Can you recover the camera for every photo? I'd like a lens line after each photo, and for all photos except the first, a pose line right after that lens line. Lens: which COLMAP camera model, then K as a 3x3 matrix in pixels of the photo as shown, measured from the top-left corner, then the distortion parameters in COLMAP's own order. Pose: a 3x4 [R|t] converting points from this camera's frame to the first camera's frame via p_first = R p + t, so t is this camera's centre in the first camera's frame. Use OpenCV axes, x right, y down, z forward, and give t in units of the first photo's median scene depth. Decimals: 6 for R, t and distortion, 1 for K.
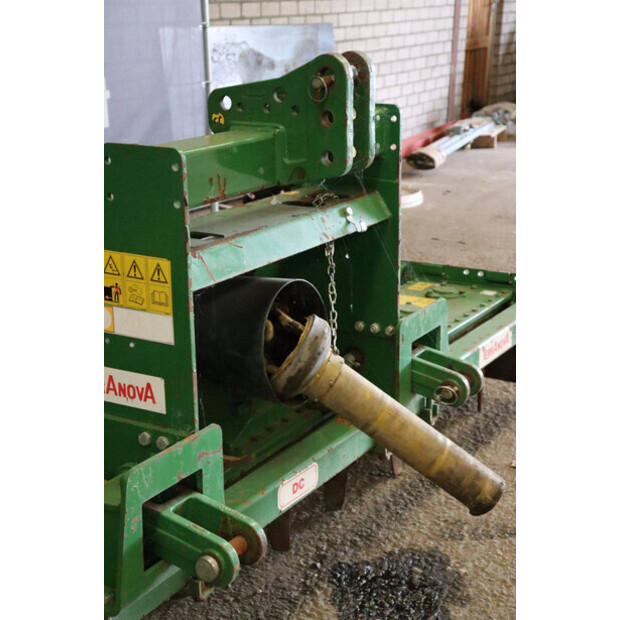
lens RADIAL K [[1105.4, 0, 310.0], [0, 1105.4, 310.0], [0, 0, 1]] dist [0.014448, 2.288015]
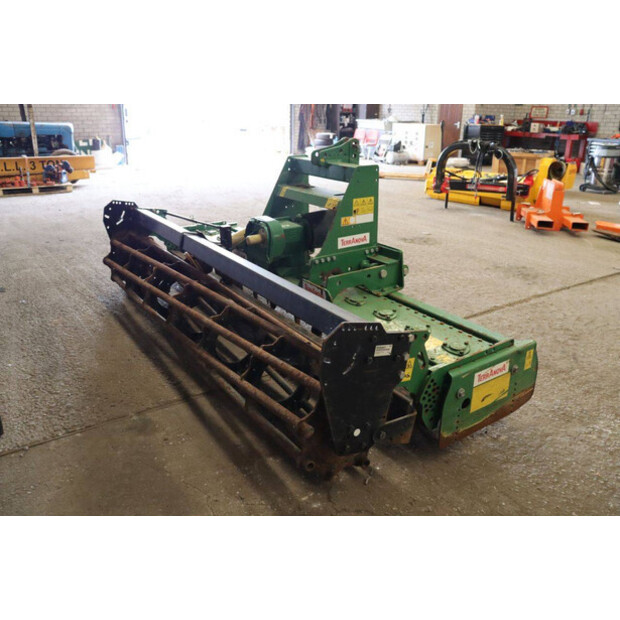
lens RADIAL K [[542.9, 0, 310.0], [0, 542.9, 310.0], [0, 0, 1]] dist [-0.142191, 0.136138]
pose [[0.419760, -0.320311, 0.849236, -1.453990], [0.253012, 0.939864, 0.229434, -0.122636], [-0.871657, 0.118560, 0.475560, 0.321911]]
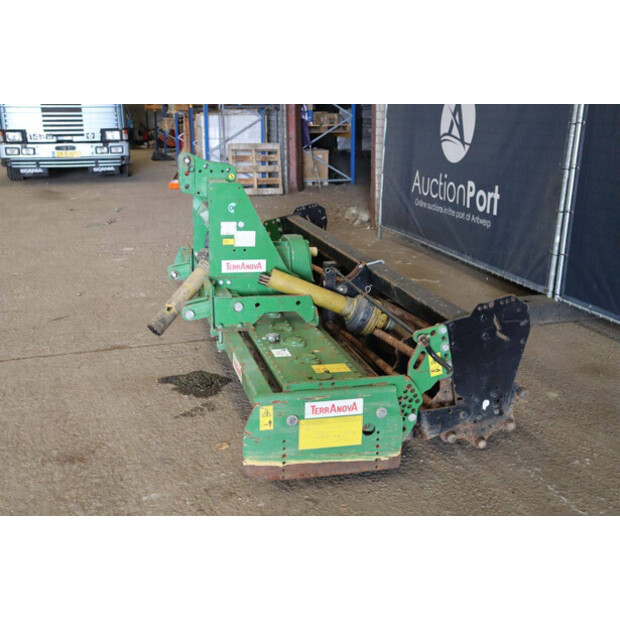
lens RADIAL K [[717.6, 0, 310.0], [0, 717.6, 310.0], [0, 0, 1]] dist [-0.022712, 0.036145]
pose [[-0.686249, 0.194086, -0.700995, 1.092978], [-0.215459, 0.866249, 0.450767, -0.711583], [0.694723, 0.460374, -0.552644, 2.206048]]
